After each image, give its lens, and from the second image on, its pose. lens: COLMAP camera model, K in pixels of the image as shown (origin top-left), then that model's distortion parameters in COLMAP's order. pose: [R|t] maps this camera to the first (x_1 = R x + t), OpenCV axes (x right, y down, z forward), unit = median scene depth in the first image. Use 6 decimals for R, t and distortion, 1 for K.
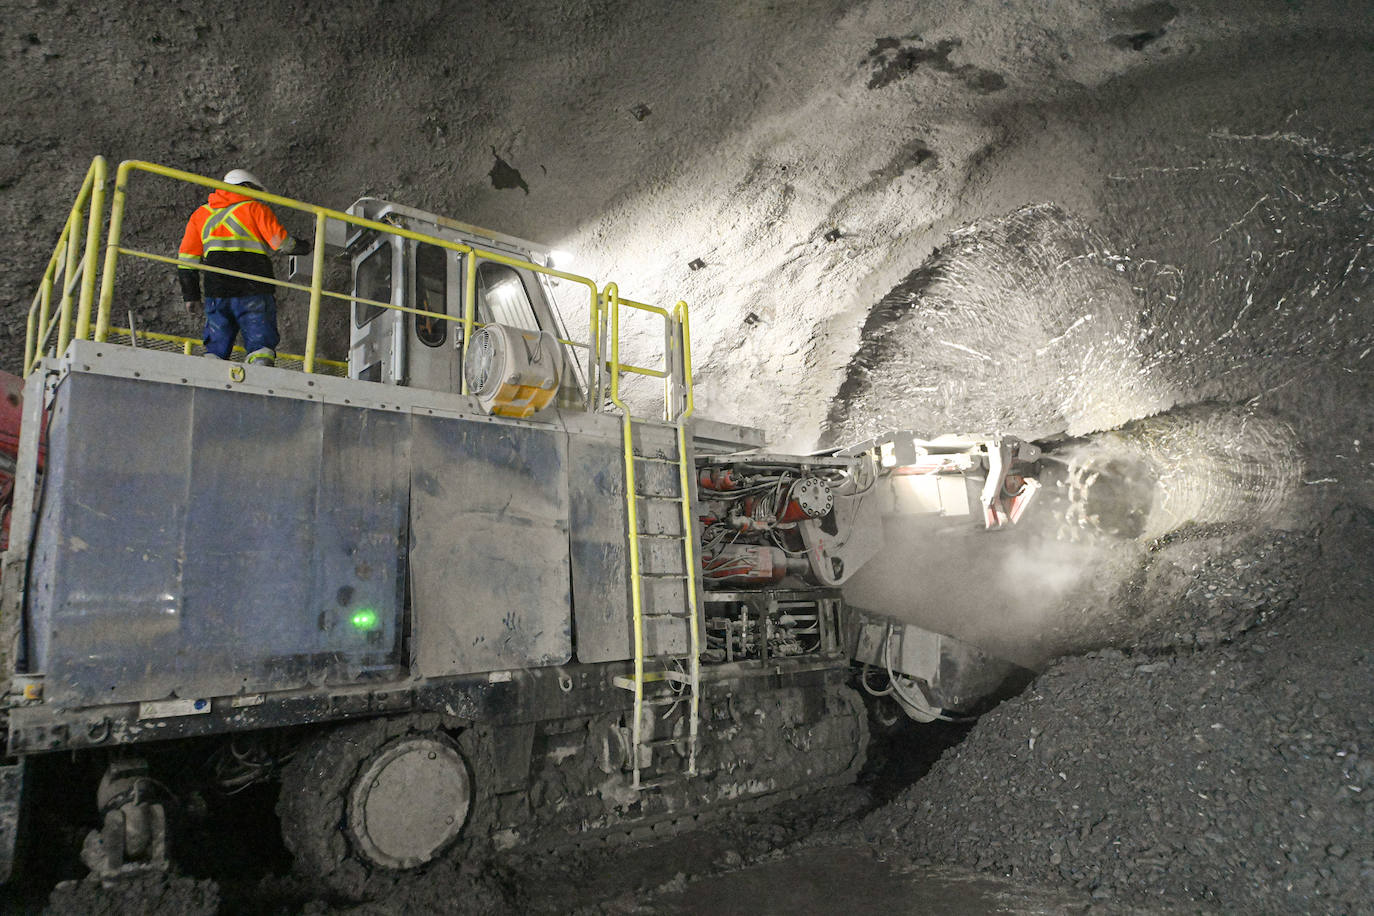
lens RADIAL K [[892.5, 0, 650.2], [0, 892.5, 453.7], [0, 0, 1]] dist [-0.001302, 0.000453]
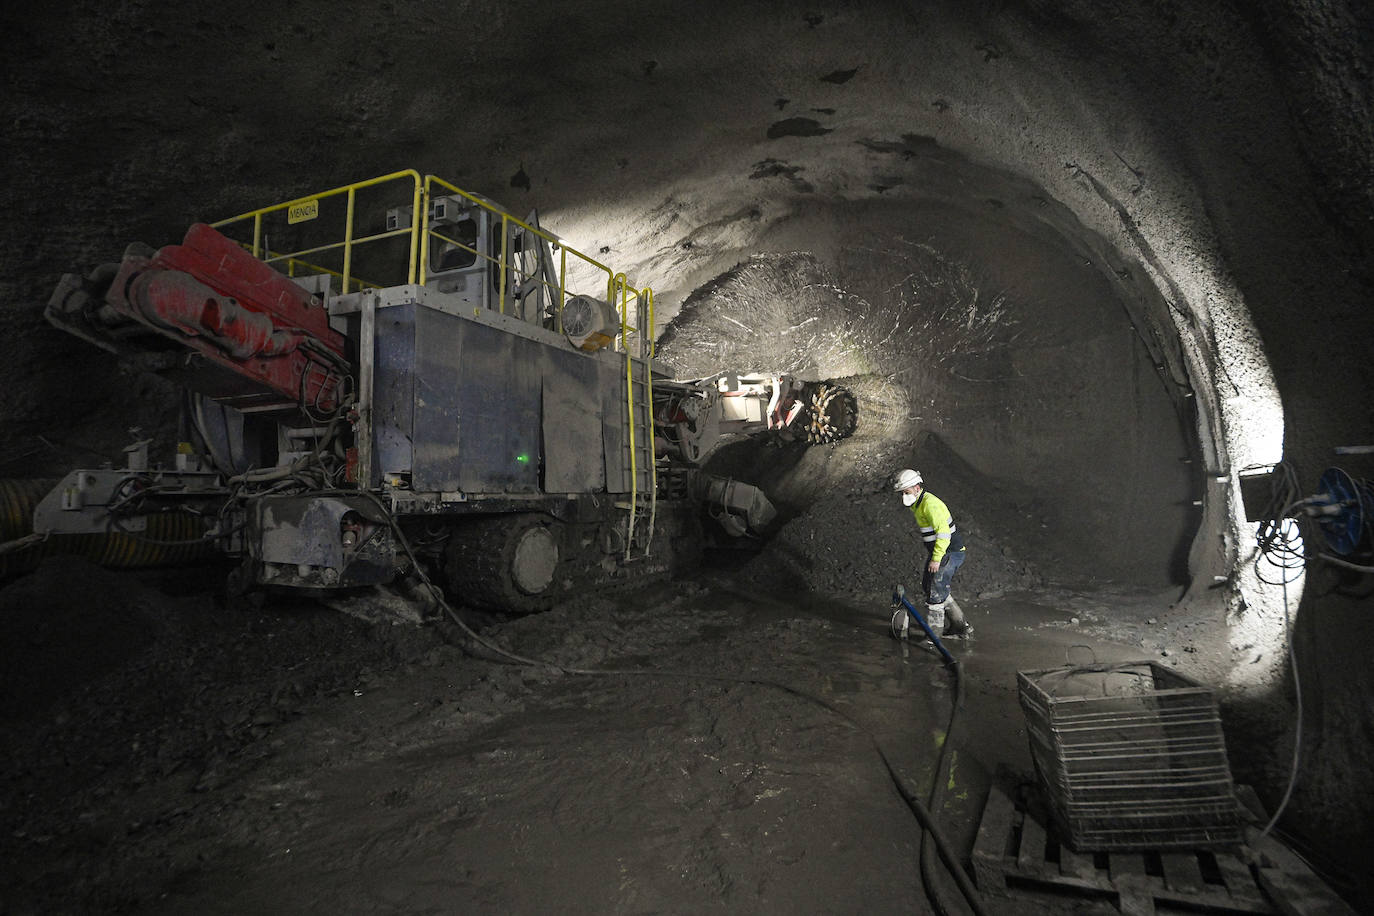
lens RADIAL K [[748.9, 0, 685.7], [0, 748.9, 452.1], [0, 0, 1]] dist [0.048225, -0.053420]
pose [[0.895283, 0.049786, 0.442708, -0.418052], [-0.101244, 0.990472, 0.093357, -0.001180], [-0.433842, -0.128402, 0.891793, -0.282296]]
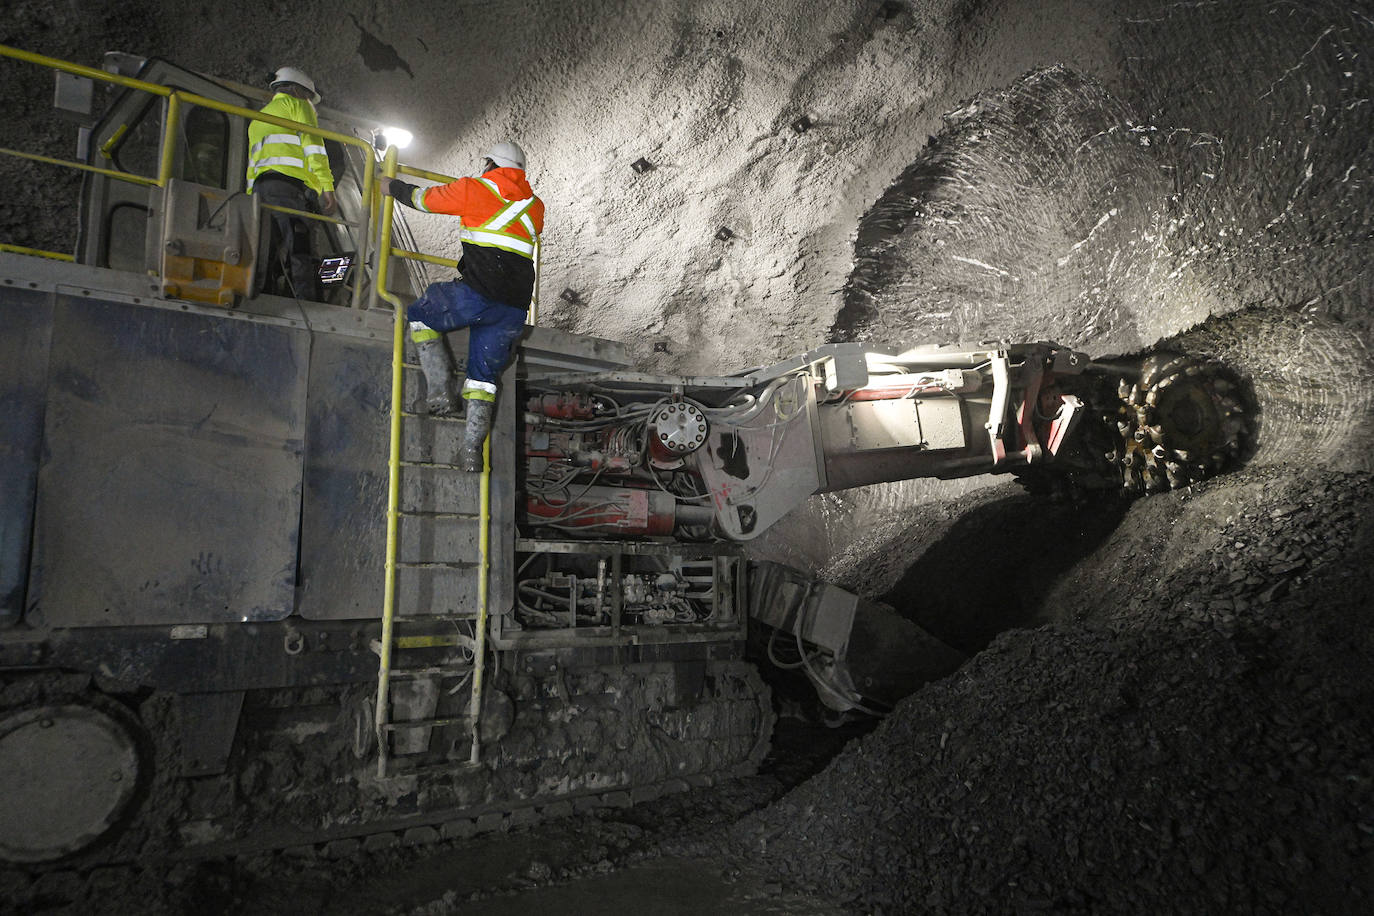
lens RADIAL K [[891.4, 0, 655.5], [0, 891.4, 461.6], [0, 0, 1]] dist [-0.003474, -0.008357]
pose [[0.993177, 0.004344, -0.116532, 0.183769], [0.001408, 0.998787, 0.049228, 0.033061], [0.116604, -0.049056, 0.991966, 0.153107]]
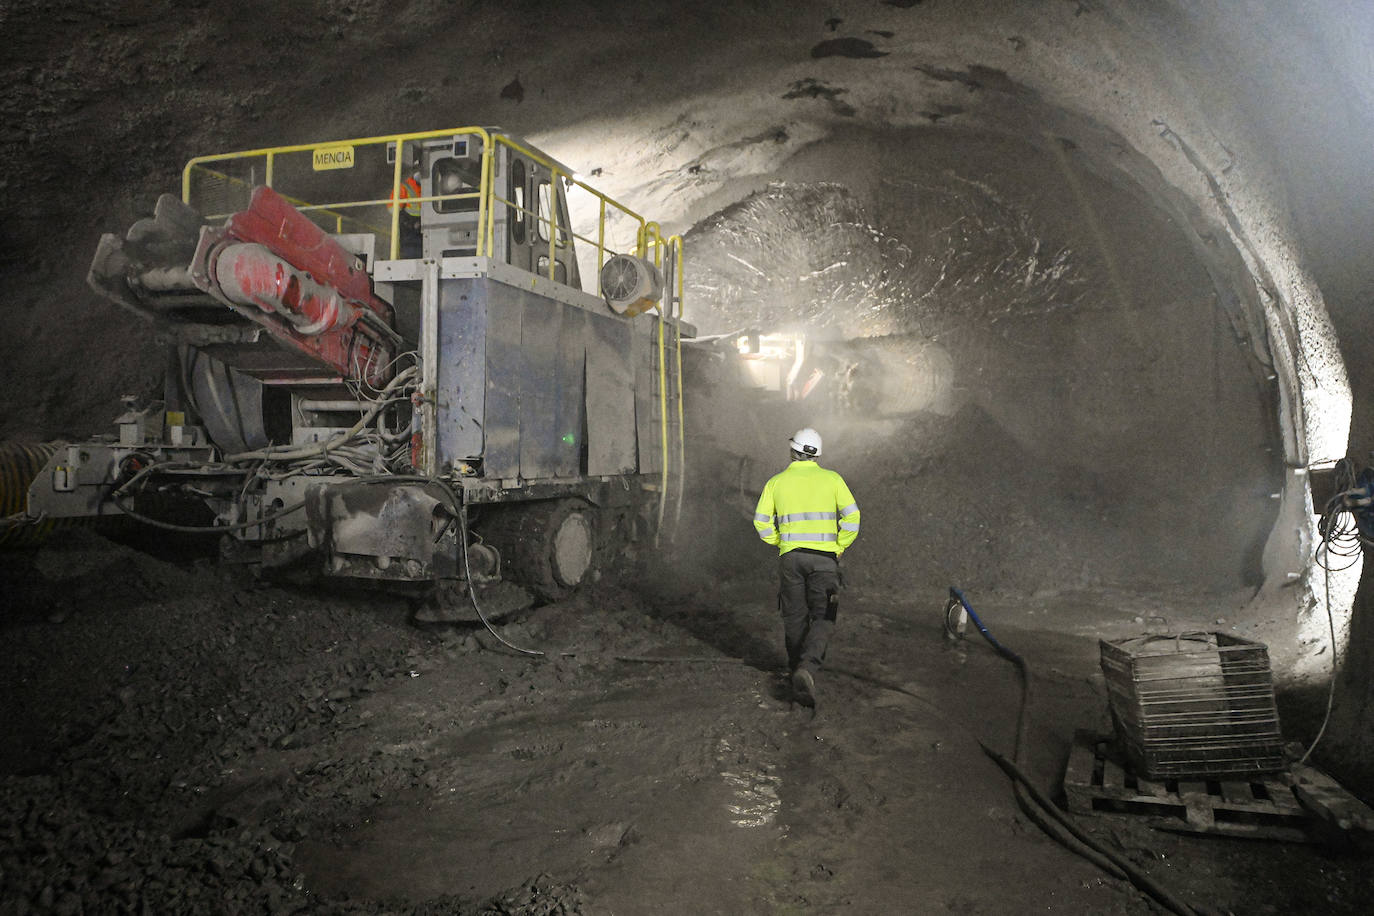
lens RADIAL K [[1016.9, 0, 689.4], [0, 1016.9, 452.1], [0, 0, 1]] dist [0.081623, -0.065781]
pose [[0.860948, 0.054856, 0.505726, -0.599304], [-0.134269, 0.983417, 0.121910, -0.018100], [-0.490652, -0.172861, 0.854037, -0.397407]]
